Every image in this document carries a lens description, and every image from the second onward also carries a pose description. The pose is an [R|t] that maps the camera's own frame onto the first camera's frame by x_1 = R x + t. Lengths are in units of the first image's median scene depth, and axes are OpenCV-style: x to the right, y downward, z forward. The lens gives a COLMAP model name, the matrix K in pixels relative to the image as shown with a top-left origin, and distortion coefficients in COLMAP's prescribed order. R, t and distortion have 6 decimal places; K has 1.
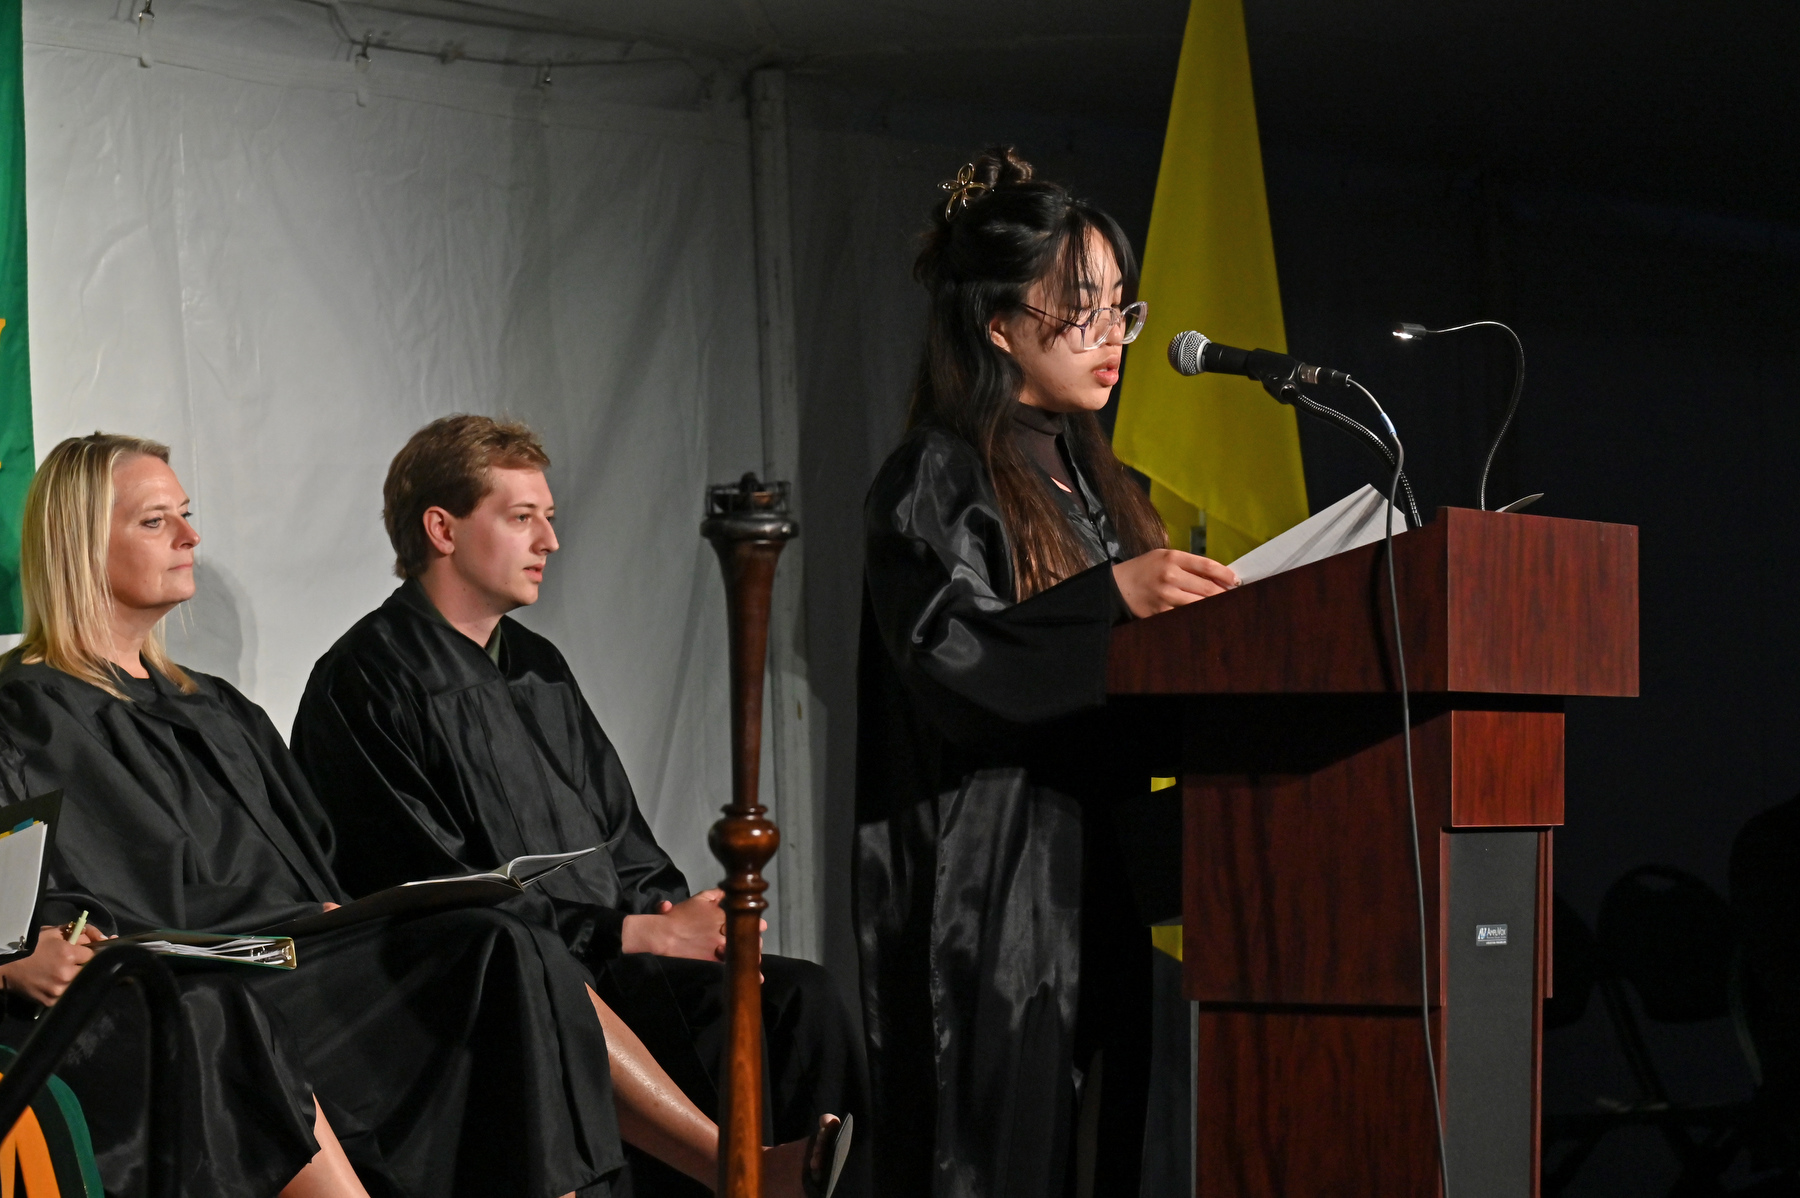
lens RADIAL K [[6298.3, 0, 899.9], [0, 6298.3, 599.7], [0, 0, 1]] dist [-0.191607, 0.000000]
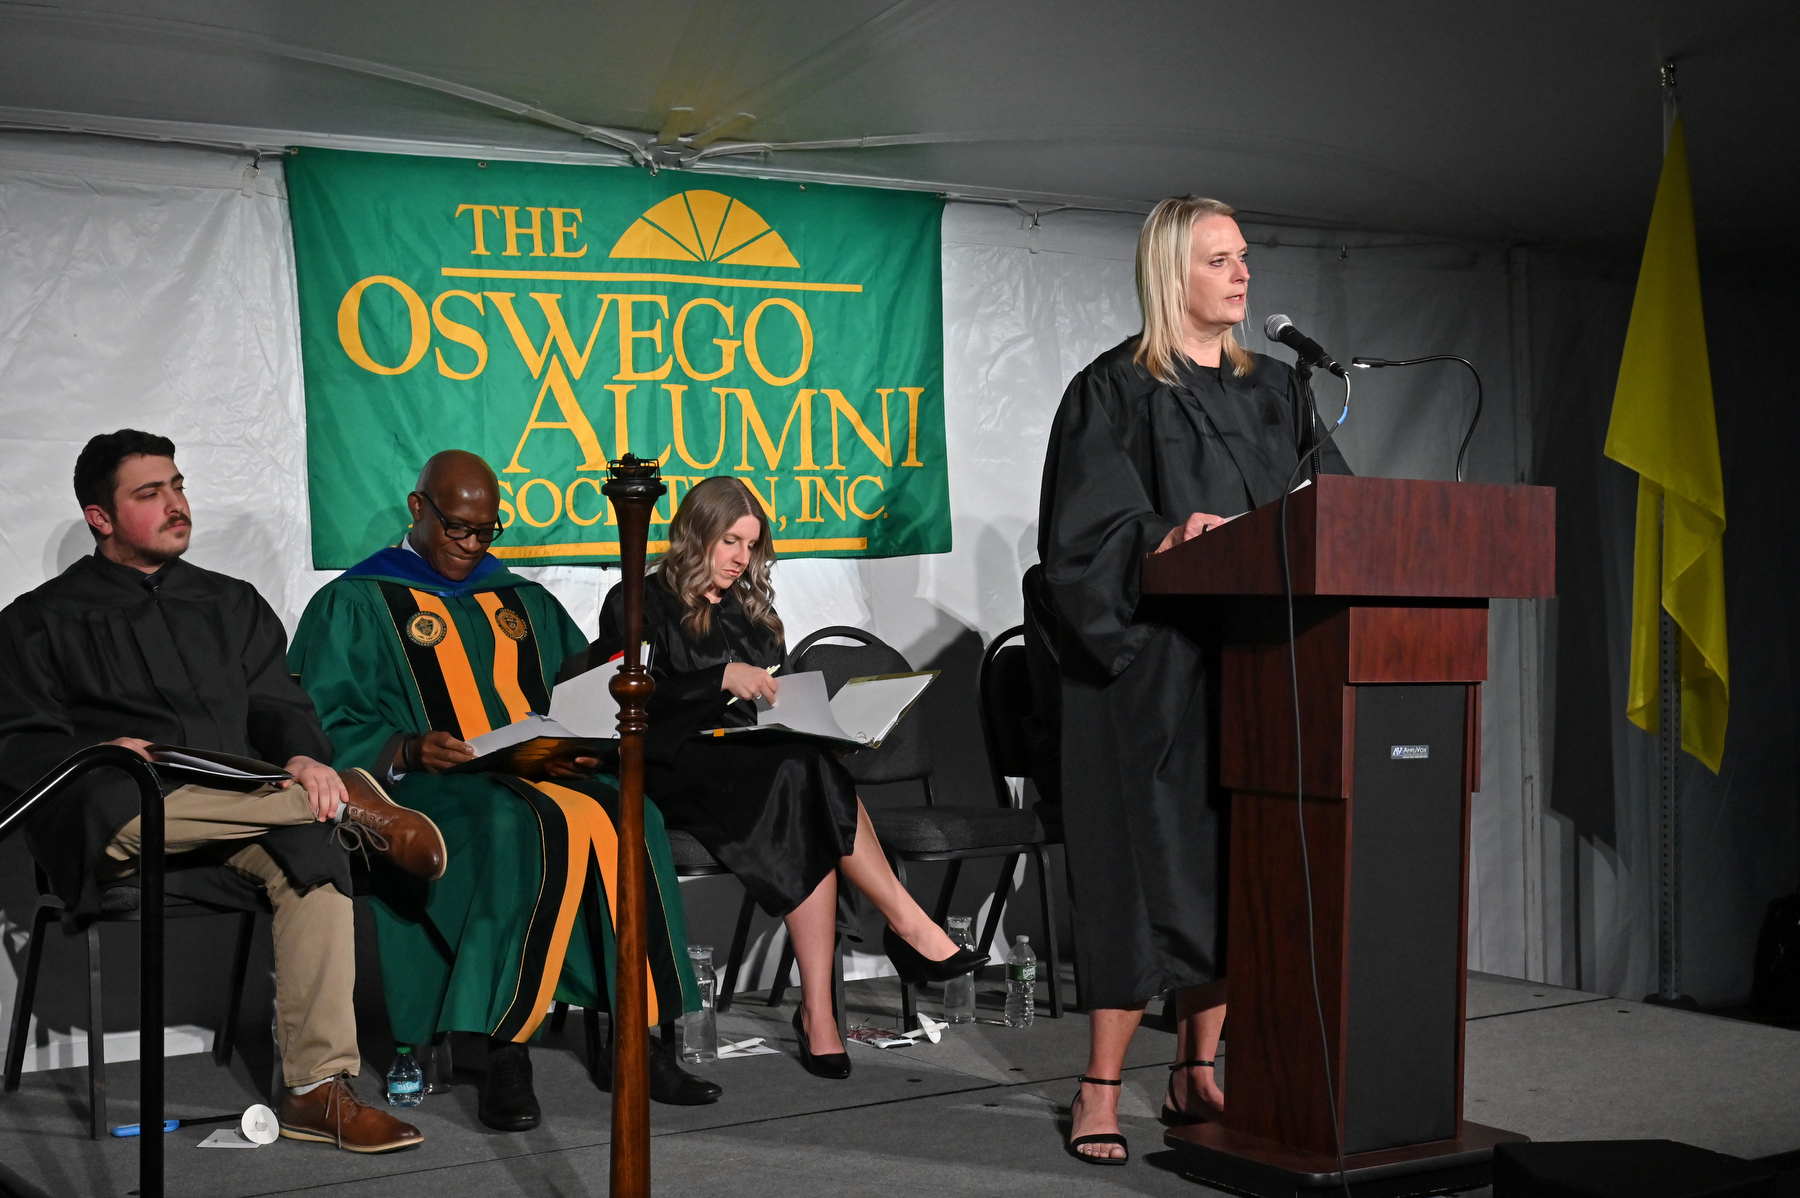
lens RADIAL K [[2627.4, 0, 900.5], [0, 2627.4, 594.0], [0, 0, 1]] dist [-0.050533, 0.000000]
pose [[0.880533, 0.009355, -0.473893, 0.222987], [0.001326, 0.999753, 0.022200, -0.000035], [0.473984, -0.020176, 0.880302, 0.288180]]
